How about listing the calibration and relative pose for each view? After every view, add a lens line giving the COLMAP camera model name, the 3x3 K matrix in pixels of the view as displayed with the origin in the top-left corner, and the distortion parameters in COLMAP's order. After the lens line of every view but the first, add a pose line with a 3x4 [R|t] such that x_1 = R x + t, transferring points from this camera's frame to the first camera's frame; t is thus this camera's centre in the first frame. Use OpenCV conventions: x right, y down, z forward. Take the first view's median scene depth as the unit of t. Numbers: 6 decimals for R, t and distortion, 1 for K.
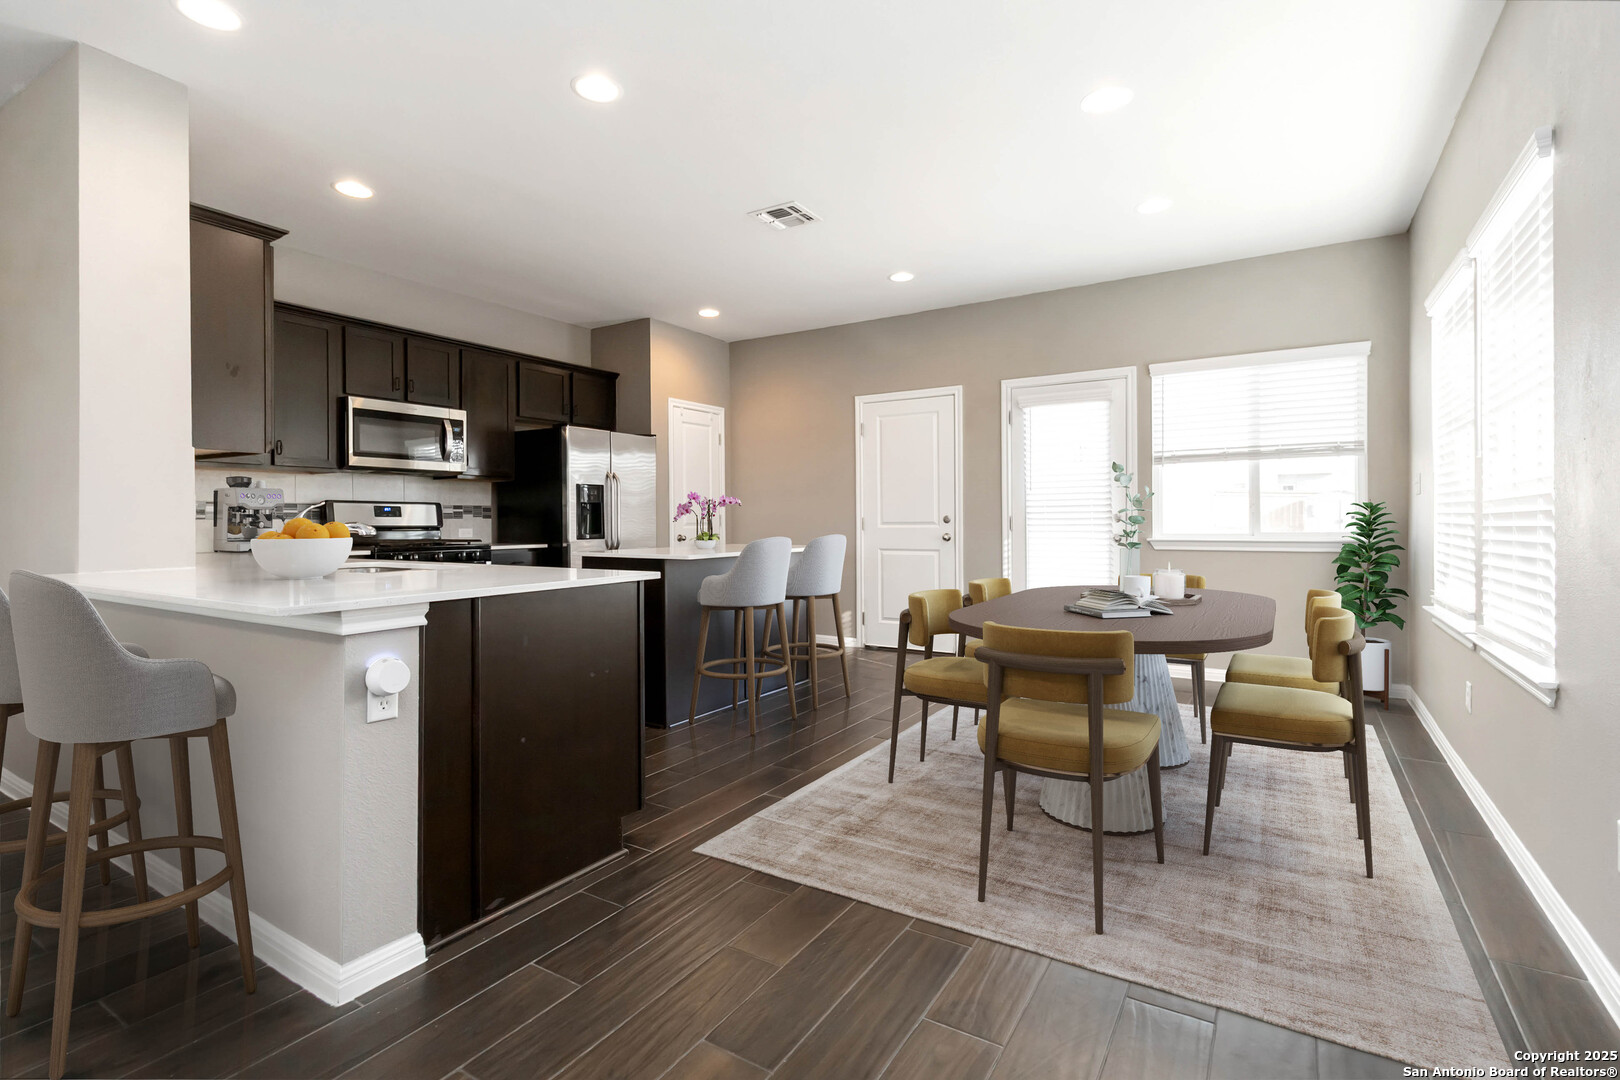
lens RADIAL K [[758.0, 0, 813.1], [0, 758.0, 523.3], [0, 0, 1]] dist [0.002500, -0.000407]
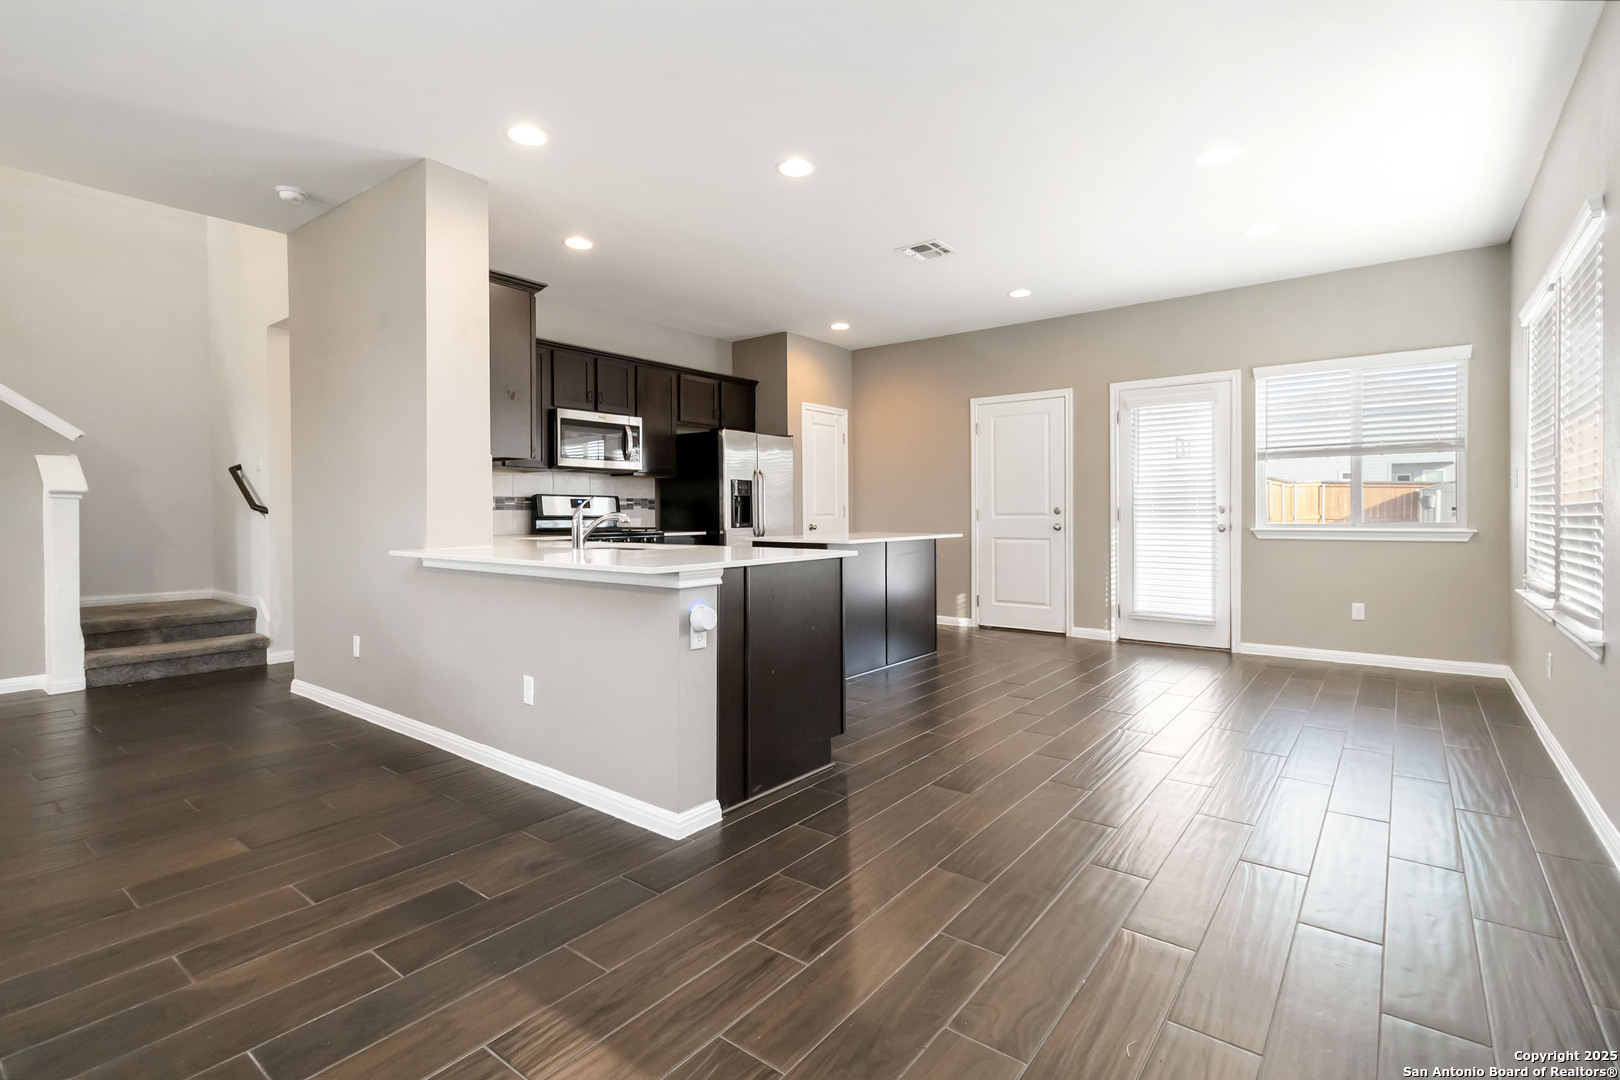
lens RADIAL K [[758.0, 0, 816.2], [0, 758.0, 516.6], [0, 0, 1]] dist [0.002500, -0.000407]
pose [[0.994955, 0.001863, -0.100300, -0.072078], [-0.001638, 0.999996, 0.002326, 0.001602], [0.100304, -0.002150, 0.994955, -0.147915]]
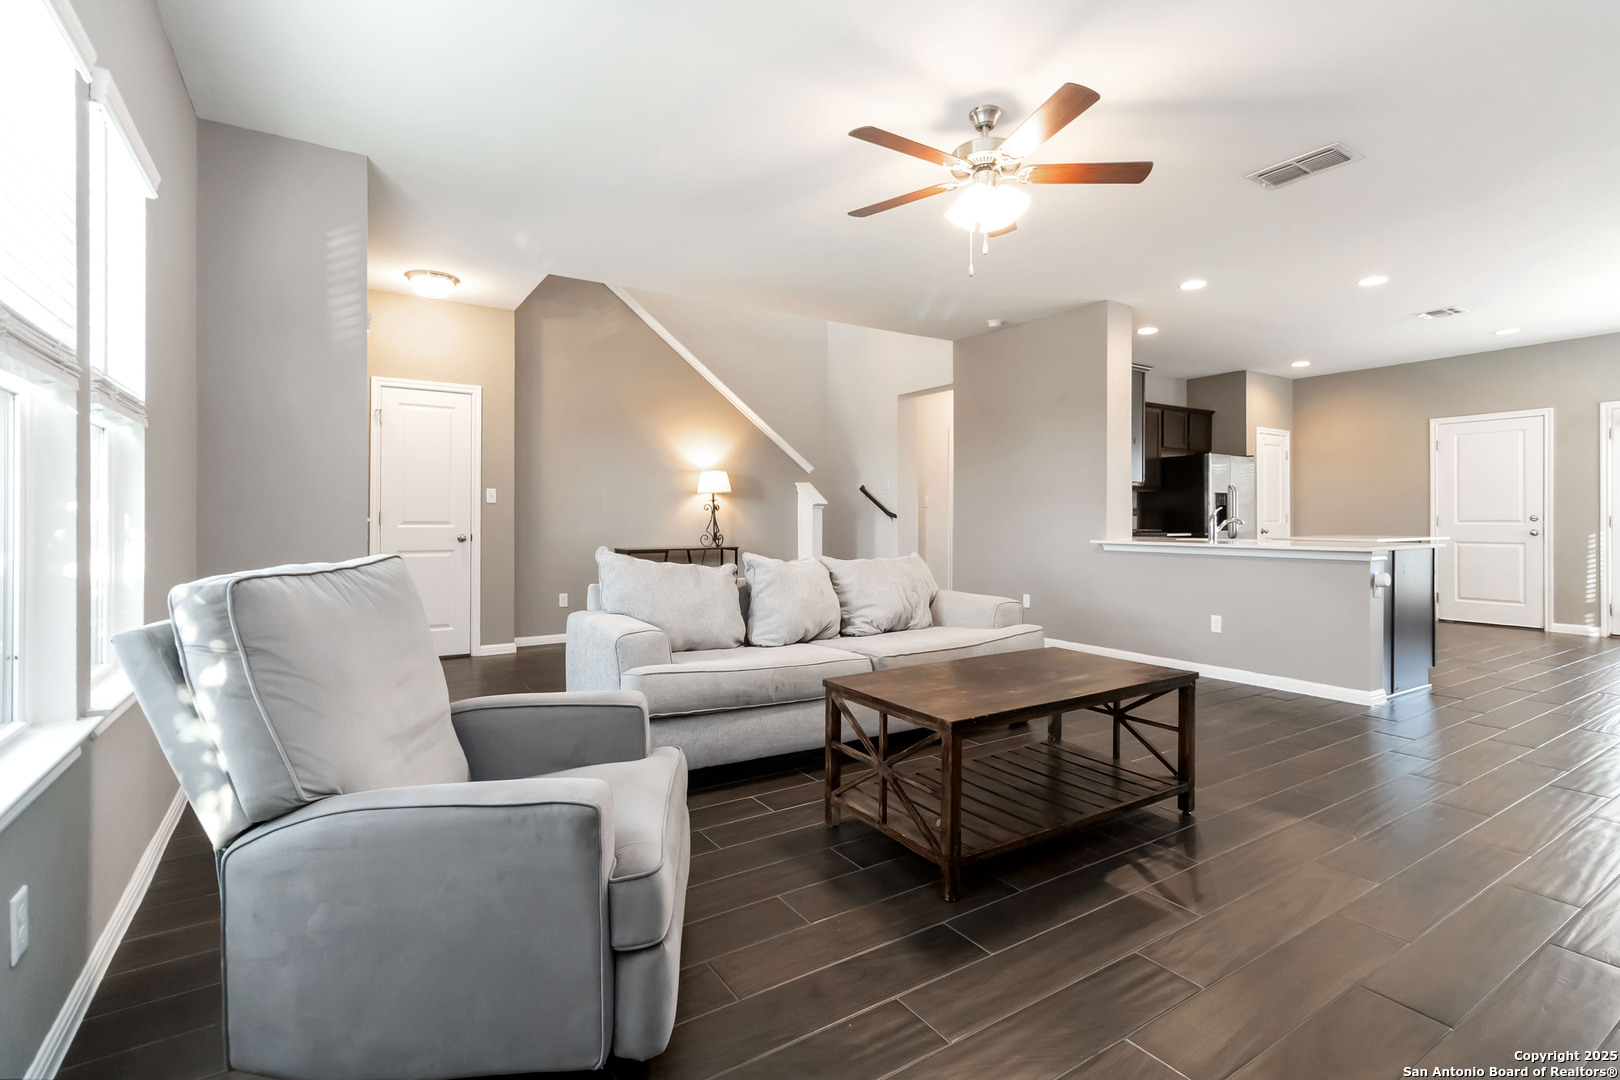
lens RADIAL K [[758.0, 0, 806.1], [0, 758.0, 528.8], [0, 0, 1]] dist [0.002500, -0.000407]
pose [[0.902443, 0.011635, -0.430653, -0.423683], [-0.007310, 0.999905, 0.011698, 0.007314], [0.430748, -0.007409, 0.902442, -0.728034]]
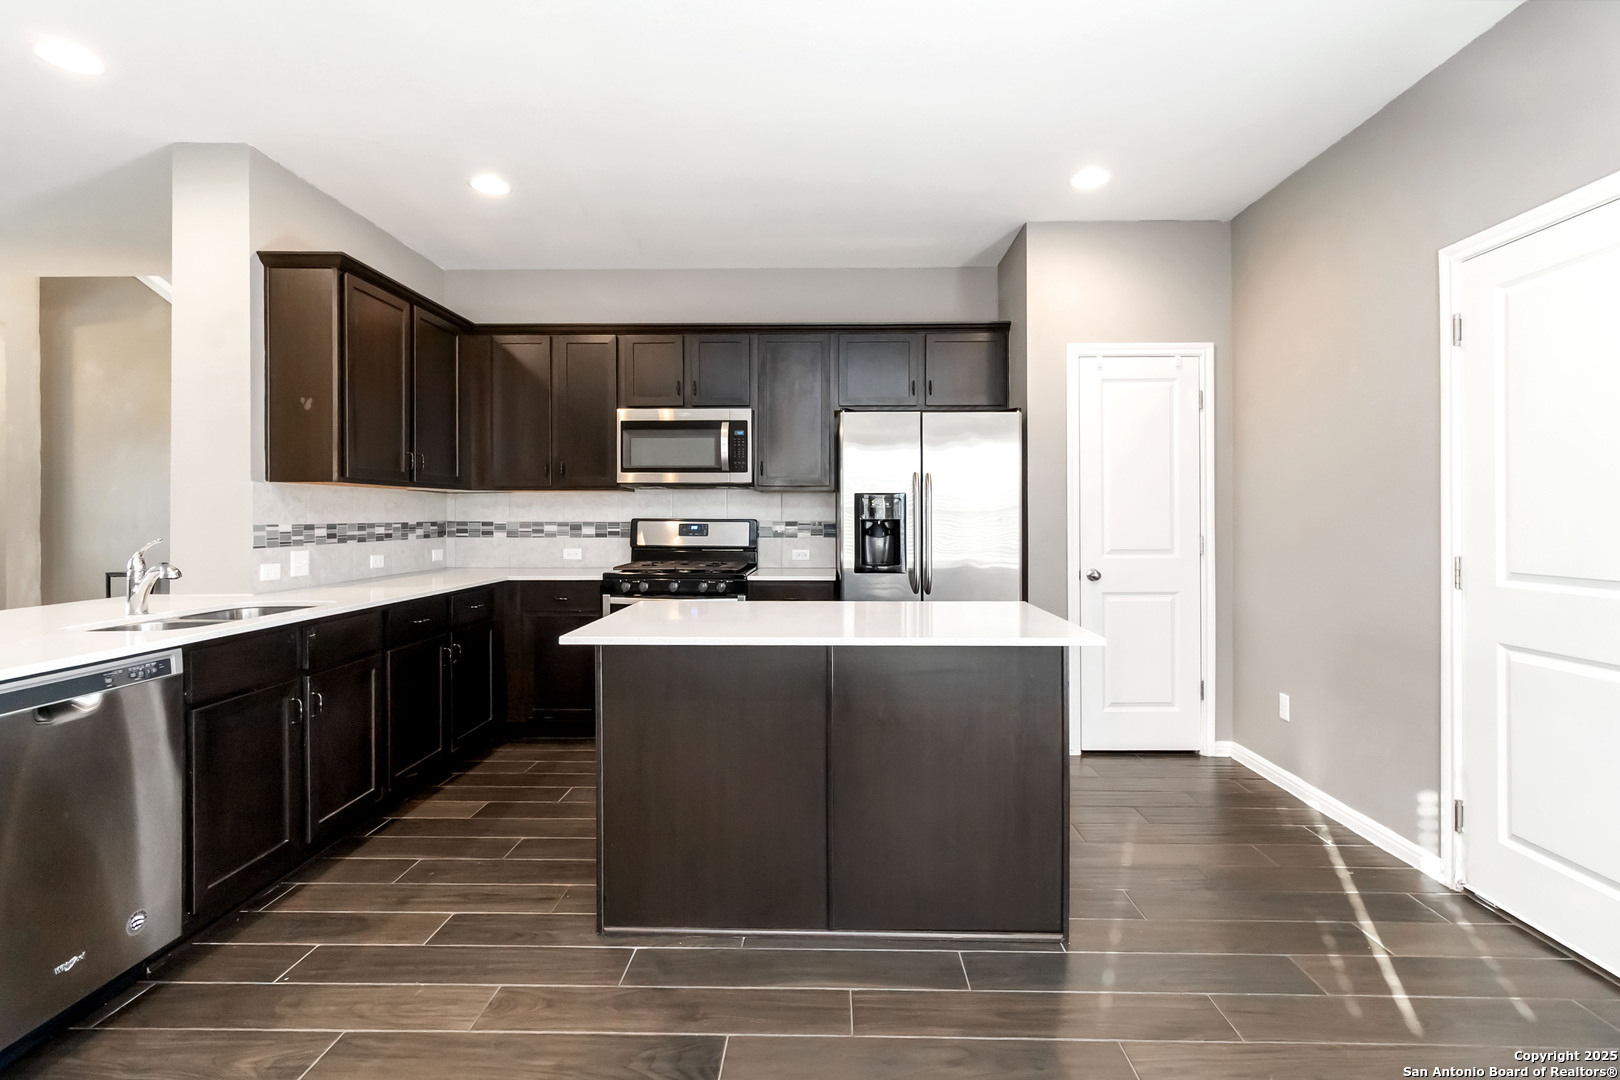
lens RADIAL K [[758.0, 0, 820.7], [0, 758.0, 518.4], [0, 0, 1]] dist [0.002500, -0.000407]
pose [[0.510153, 0.006838, -0.860057, 0.297663], [-0.007224, 0.999967, 0.003665, -0.033920], [0.860053, 0.004343, 0.510185, 0.666826]]
